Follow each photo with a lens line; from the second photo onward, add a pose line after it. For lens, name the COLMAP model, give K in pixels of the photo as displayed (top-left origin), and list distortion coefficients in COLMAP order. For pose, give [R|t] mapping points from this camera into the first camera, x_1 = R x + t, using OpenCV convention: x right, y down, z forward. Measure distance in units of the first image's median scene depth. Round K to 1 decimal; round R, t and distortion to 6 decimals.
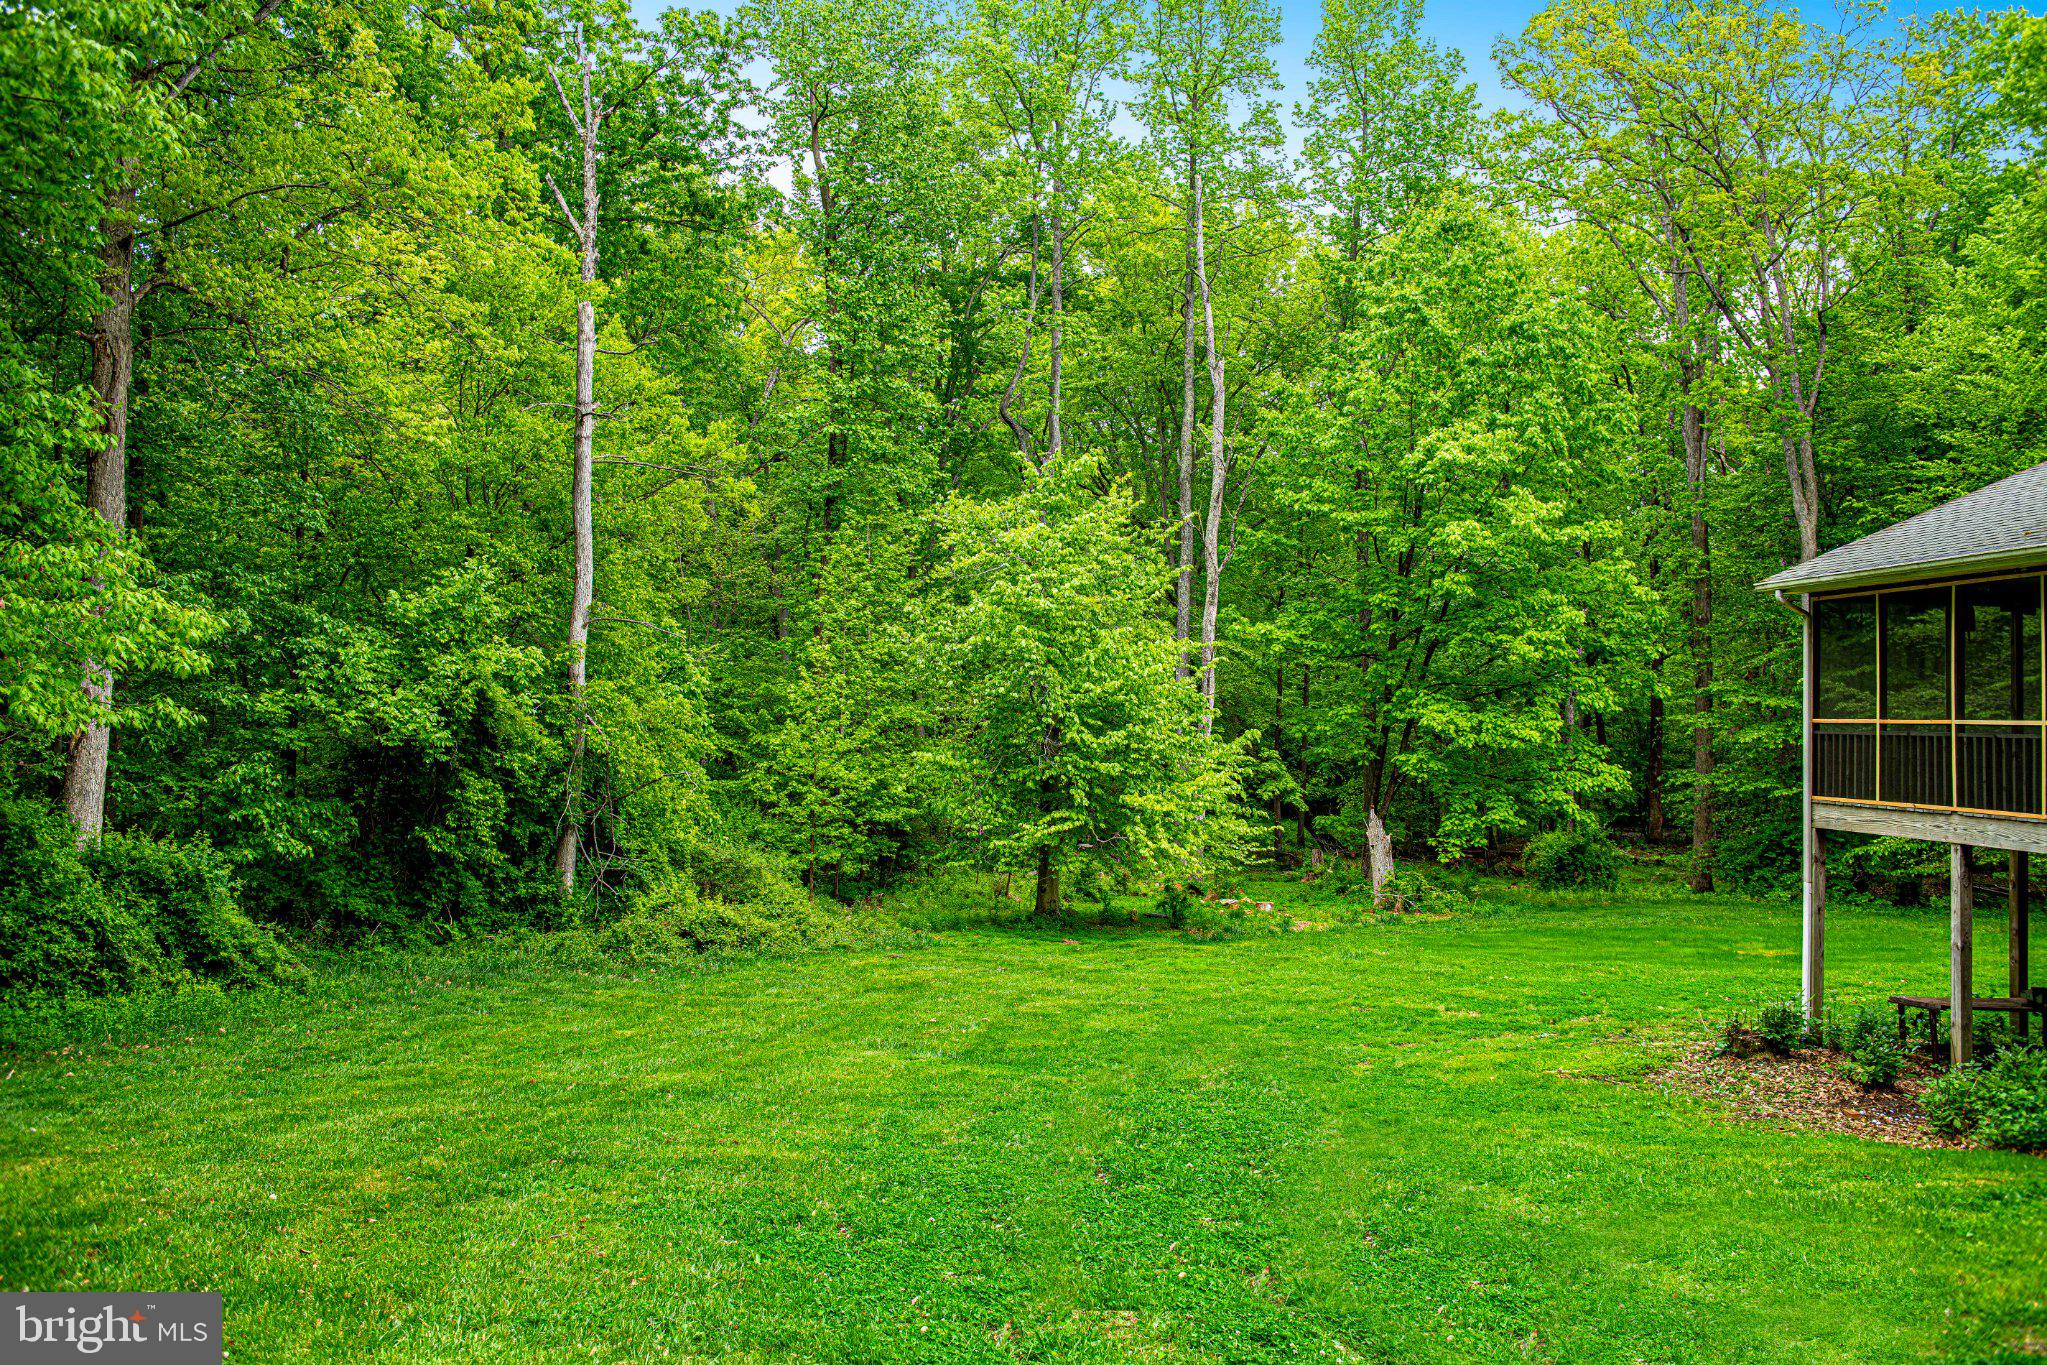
lens RADIAL K [[1718.0, 0, 1023.1], [0, 1718.0, 678.7], [0, 0, 1]] dist [-0.014648, -0.005397]
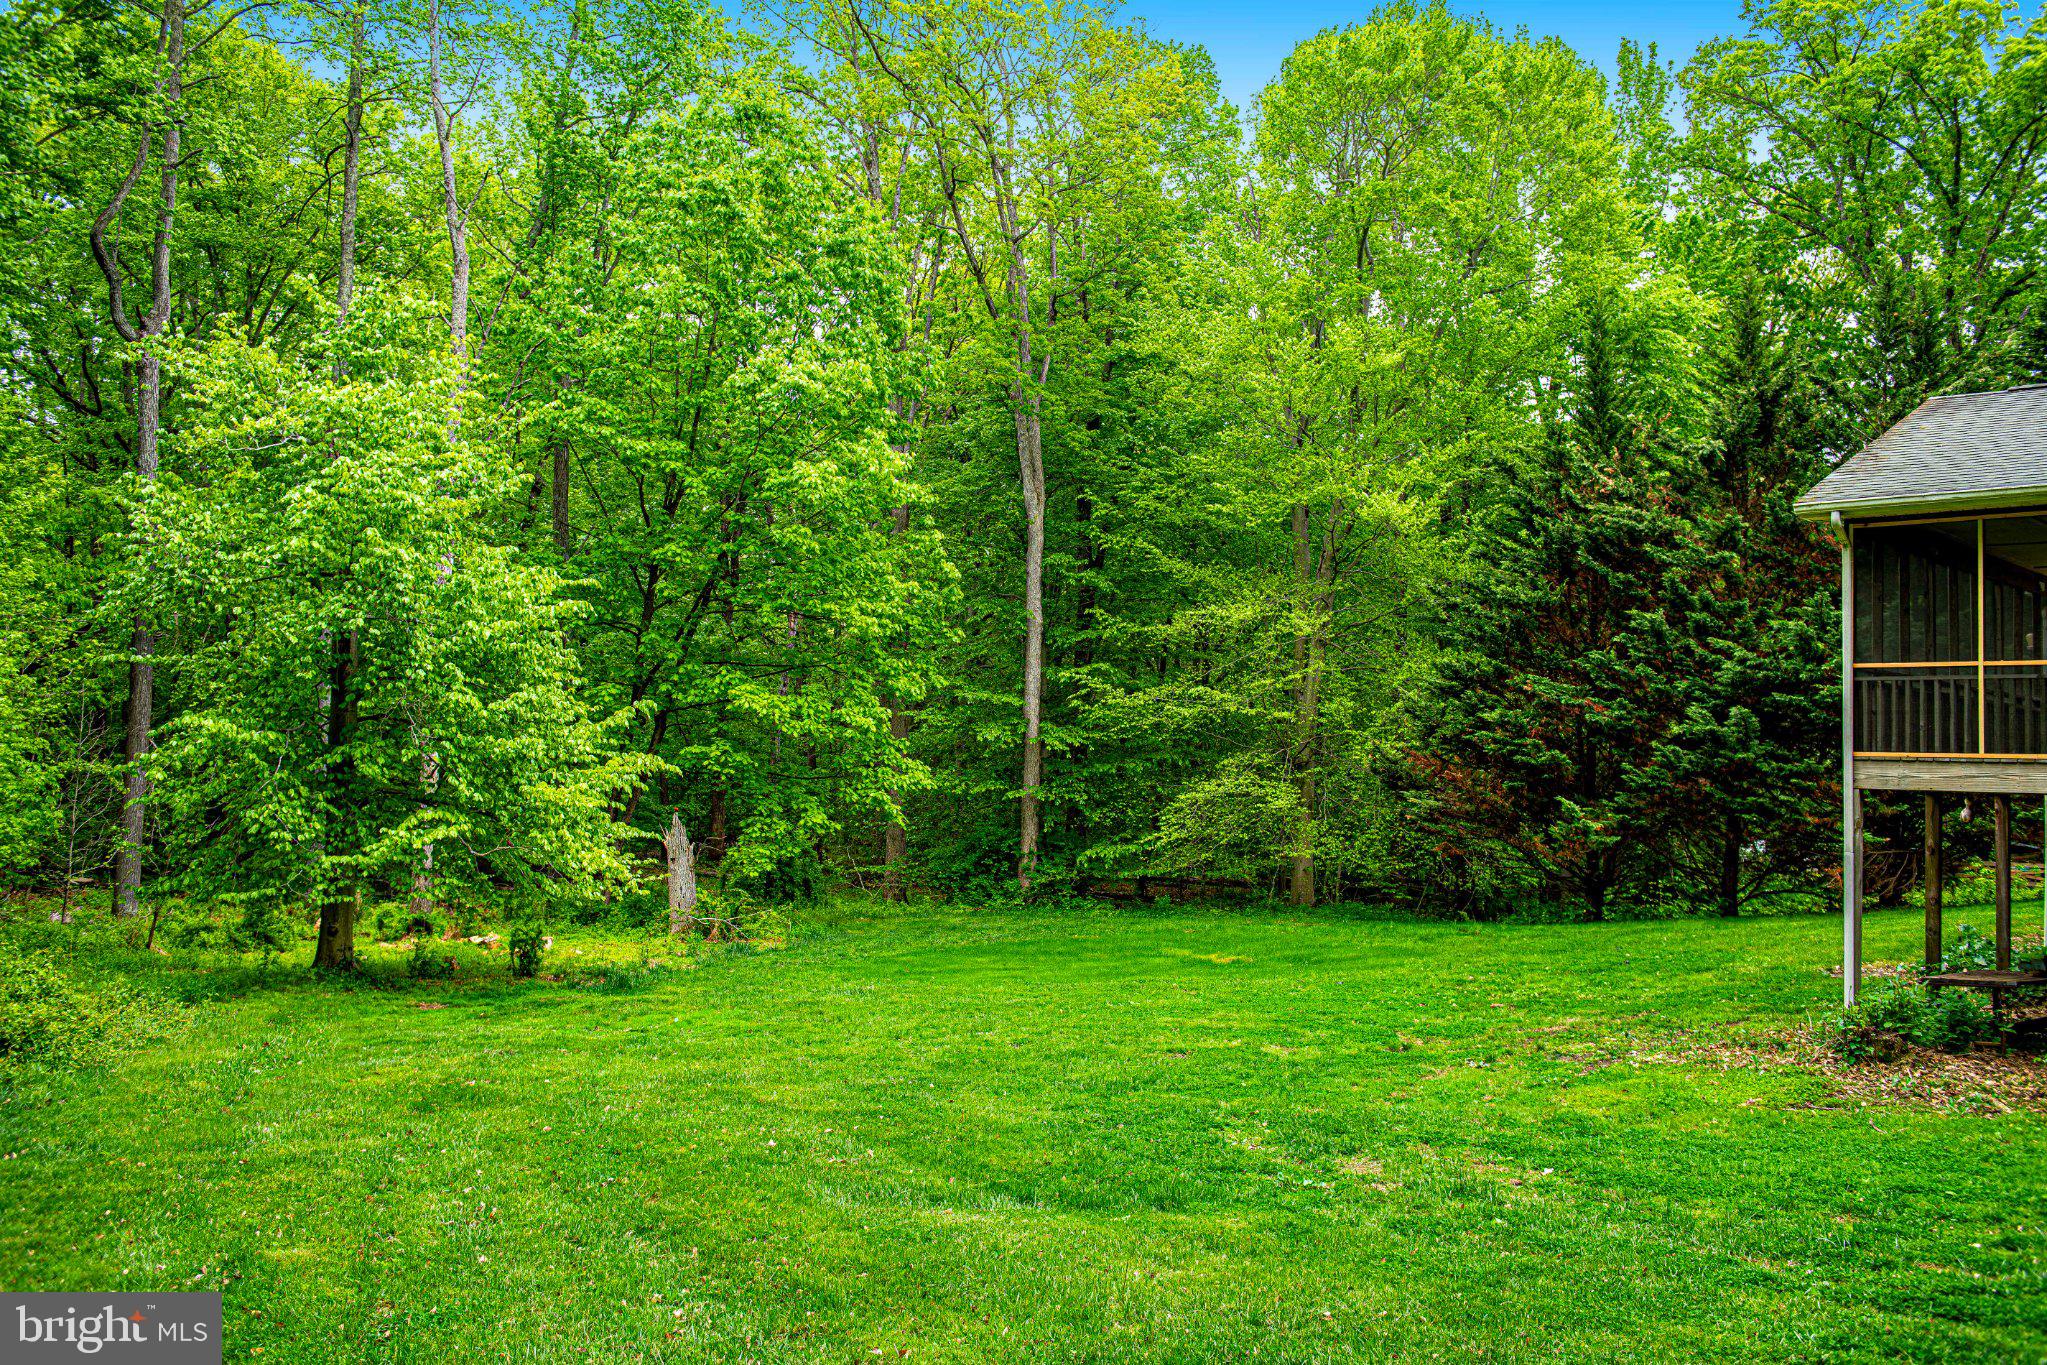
lens RADIAL K [[1789.3, 0, 1024.2], [0, 1789.3, 681.6], [0, 0, 1]] dist [0.006721, -0.000861]
pose [[0.773119, 0.036896, 0.633187, -0.199532], [-0.028466, 0.999319, -0.023473, 0.030226], [-0.633622, 0.000123, 0.773643, 0.259047]]
